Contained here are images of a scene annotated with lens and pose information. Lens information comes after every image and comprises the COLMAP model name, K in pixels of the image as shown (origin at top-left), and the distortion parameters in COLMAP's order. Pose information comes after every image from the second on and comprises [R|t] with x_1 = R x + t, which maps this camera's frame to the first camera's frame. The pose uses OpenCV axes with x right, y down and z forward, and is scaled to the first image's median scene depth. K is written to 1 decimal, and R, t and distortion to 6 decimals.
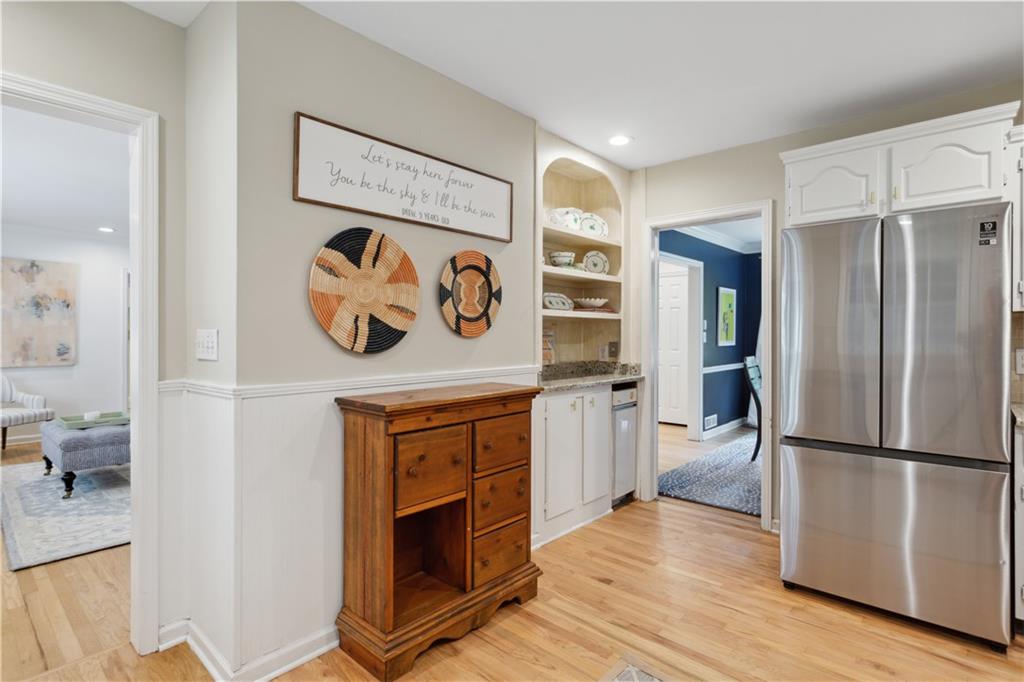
lens RADIAL K [[519.4, 0, 511.0], [0, 519.4, 336.1], [0, 0, 1]] dist [-0.004276, 0.001479]
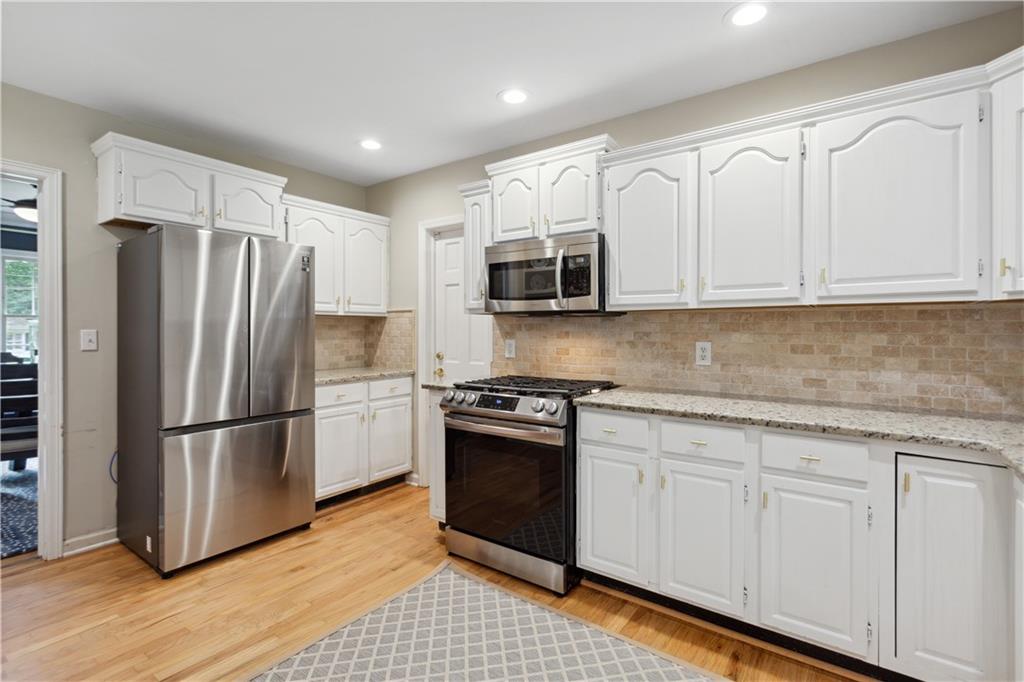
lens RADIAL K [[488.8, 0, 507.8], [0, 488.8, 334.0], [0, 0, 1]] dist [0.004959, 0.000629]
pose [[-0.109192, -0.011493, 0.993954, -0.491951], [0.001479, 0.999930, 0.011725, -0.002664], [-0.994020, 0.002750, -0.109167, 0.444452]]
